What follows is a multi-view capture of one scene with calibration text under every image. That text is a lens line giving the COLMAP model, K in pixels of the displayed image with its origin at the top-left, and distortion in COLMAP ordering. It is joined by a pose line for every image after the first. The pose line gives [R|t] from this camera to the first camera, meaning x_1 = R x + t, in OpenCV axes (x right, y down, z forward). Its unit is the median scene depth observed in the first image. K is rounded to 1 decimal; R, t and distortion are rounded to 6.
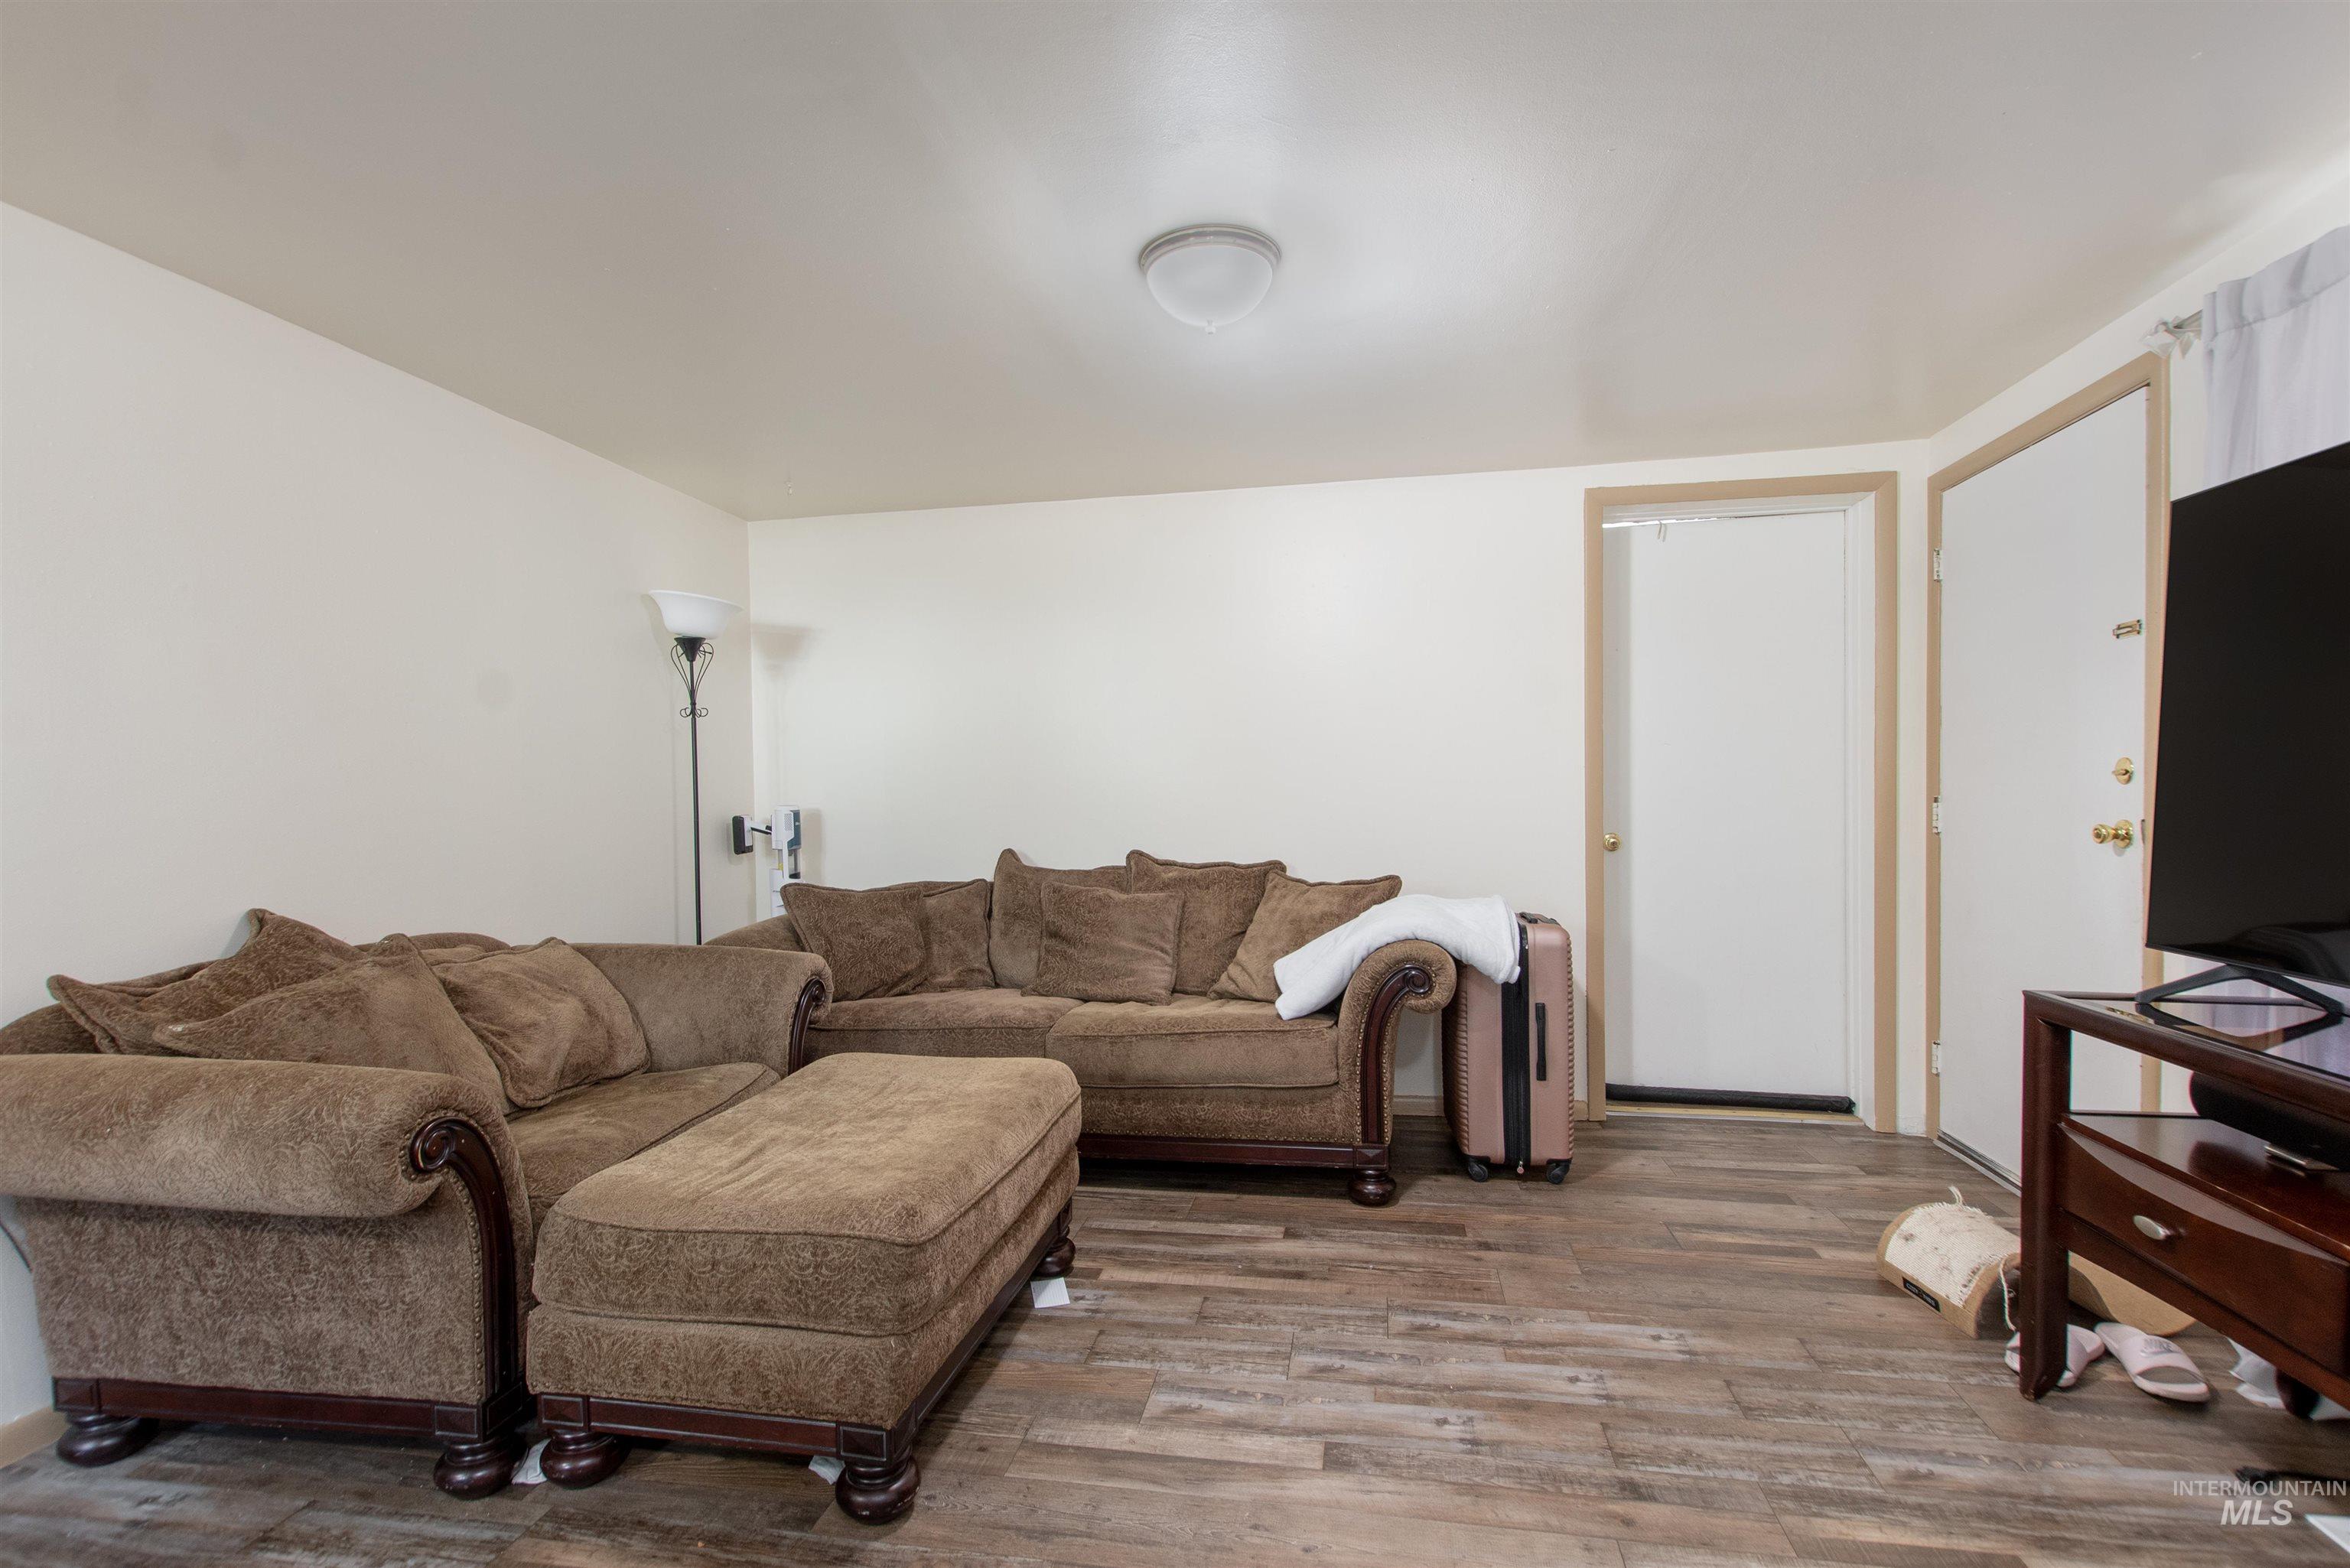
lens RADIAL K [[1088.5, 0, 1175.4], [0, 1088.5, 819.0], [0, 0, 1]] dist [0.011695, -0.007442]
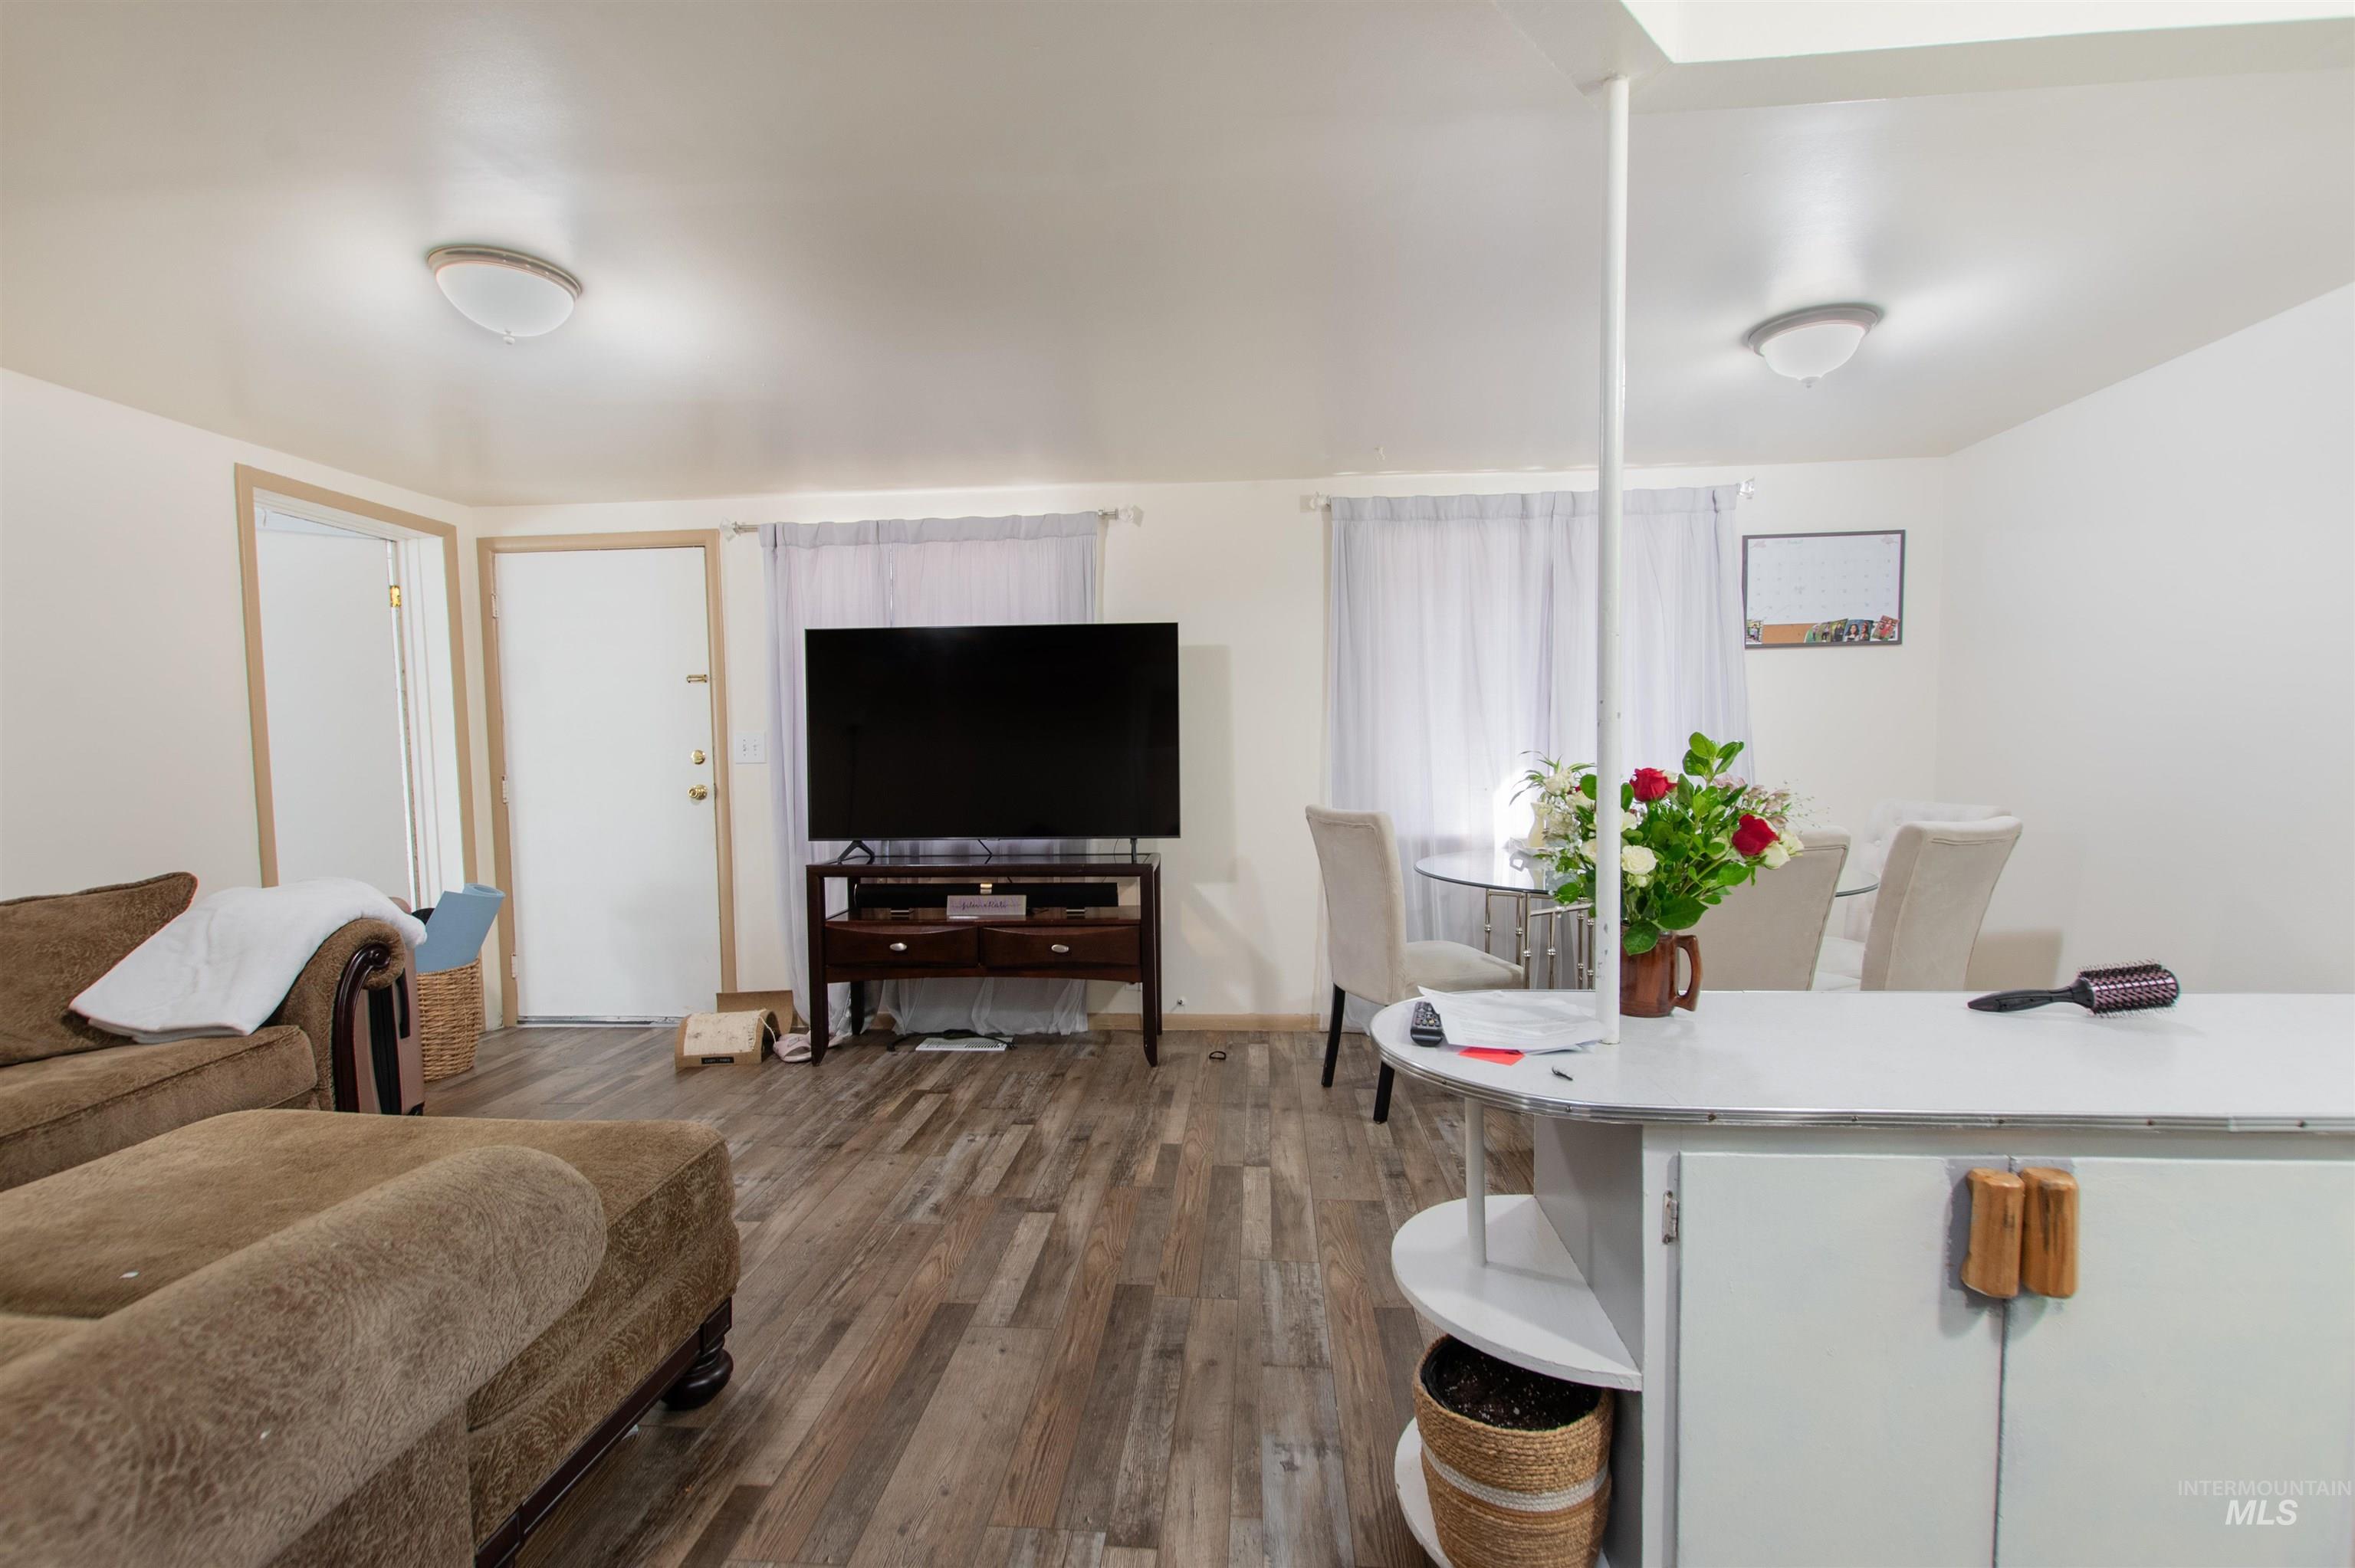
lens RADIAL K [[1070.9, 0, 1174.1], [0, 1070.9, 815.4], [0, 0, 1]] dist [0.008754, -0.005086]
pose [[-0.105418, -0.043385, 0.993481, -0.989222], [0.041324, 0.997994, 0.047967, -0.001165], [-0.993569, 0.046112, -0.103414, 0.417347]]
